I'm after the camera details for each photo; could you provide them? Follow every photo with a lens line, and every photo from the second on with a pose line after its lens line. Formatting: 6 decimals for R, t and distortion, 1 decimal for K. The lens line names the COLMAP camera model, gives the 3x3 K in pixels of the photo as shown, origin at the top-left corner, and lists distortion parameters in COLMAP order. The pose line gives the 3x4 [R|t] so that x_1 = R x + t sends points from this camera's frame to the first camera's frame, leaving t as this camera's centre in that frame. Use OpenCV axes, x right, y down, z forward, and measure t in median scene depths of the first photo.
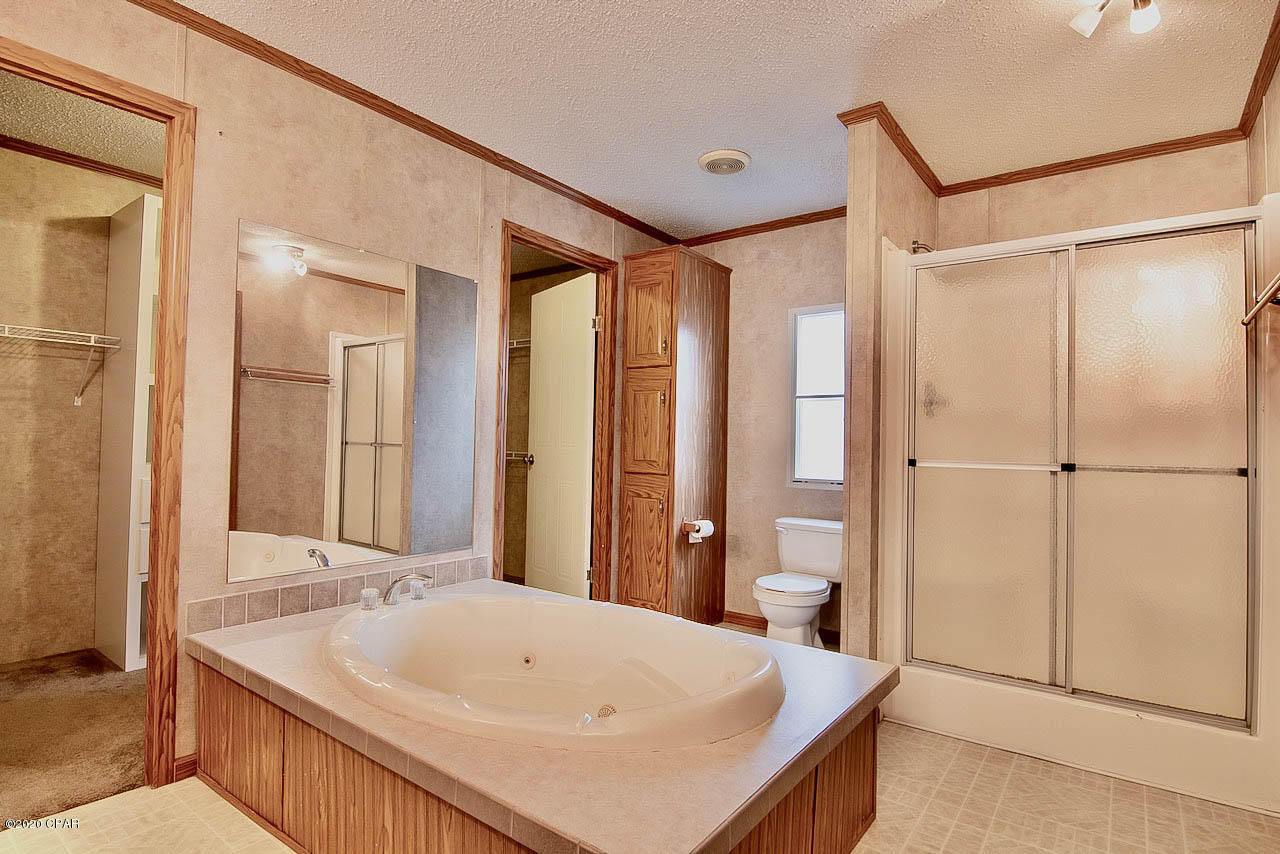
lens RADIAL K [[655.0, 0, 640.0], [0, 655.0, 427.0], [0, 0, 1]] dist [-0.021625, -0.000702]
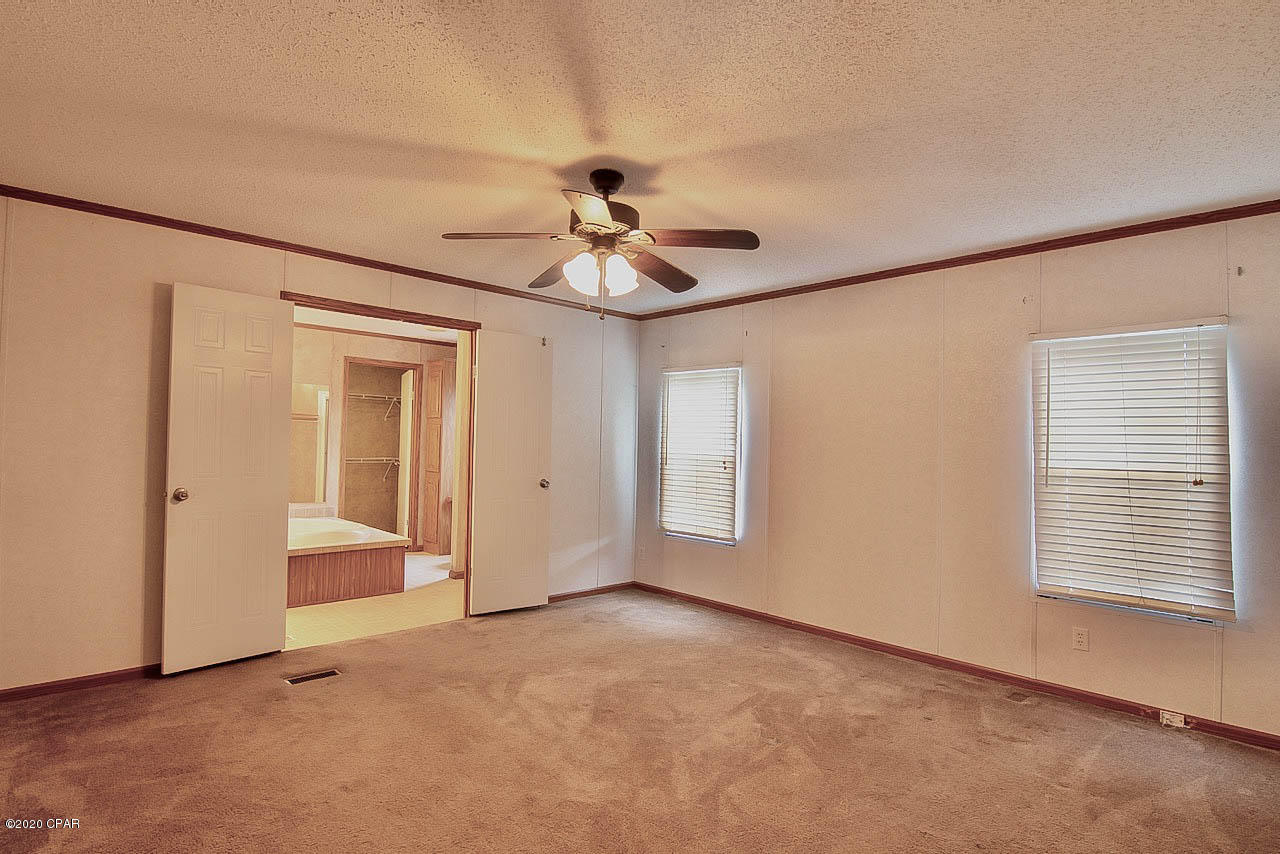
lens RADIAL K [[655.0, 0, 640.0], [0, 655.0, 427.0], [0, 0, 1]] dist [-0.021625, -0.000702]
pose [[0.986557, -0.001406, -0.163410, 1.148651], [0.000774, 0.999992, -0.003931, -0.067728], [0.163414, 0.003751, 0.986550, -1.026231]]
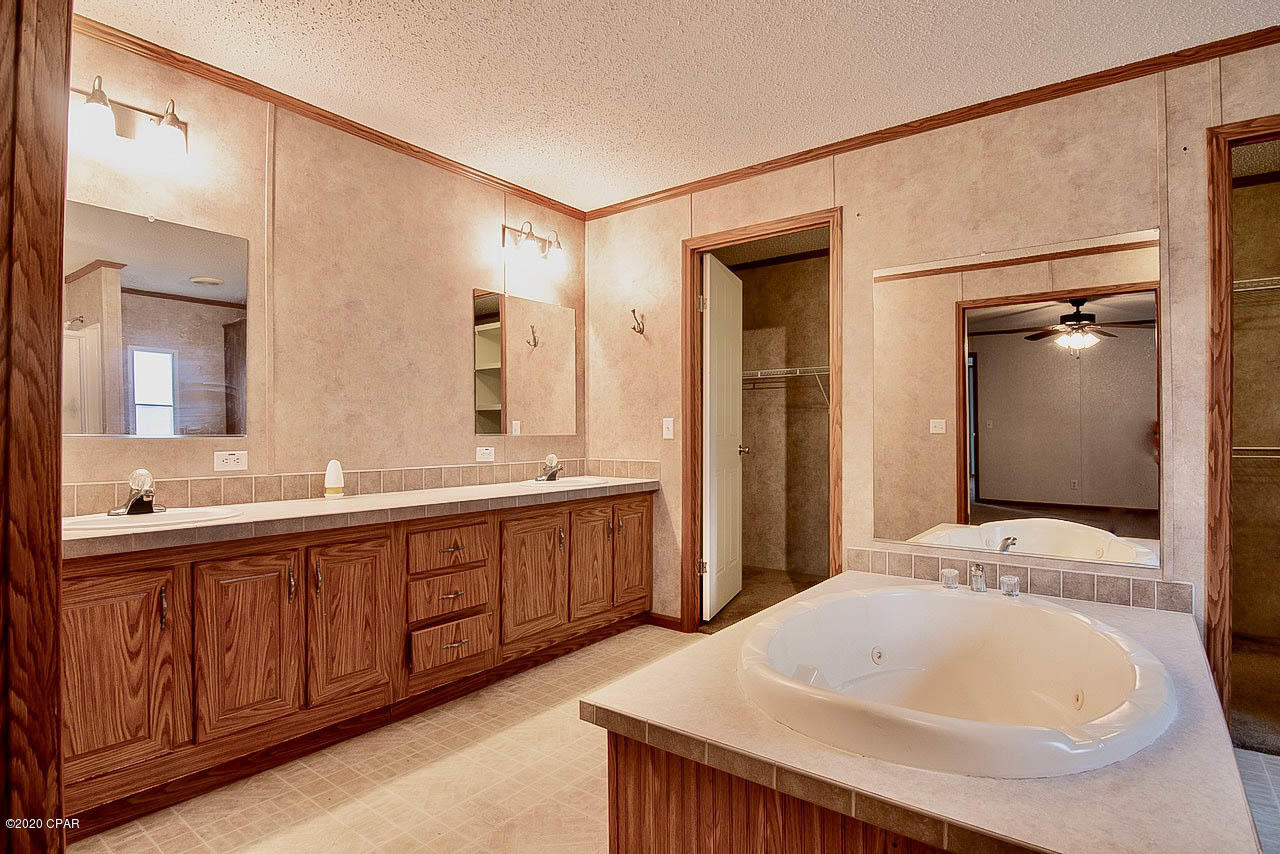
lens RADIAL K [[655.0, 0, 640.0], [0, 655.0, 427.0], [0, 0, 1]] dist [-0.021625, -0.000702]
pose [[-0.018521, -0.024655, -0.999524, 0.511771], [0.025048, 0.999371, -0.025115, 0.017185], [0.999515, -0.025502, -0.017892, 0.370896]]
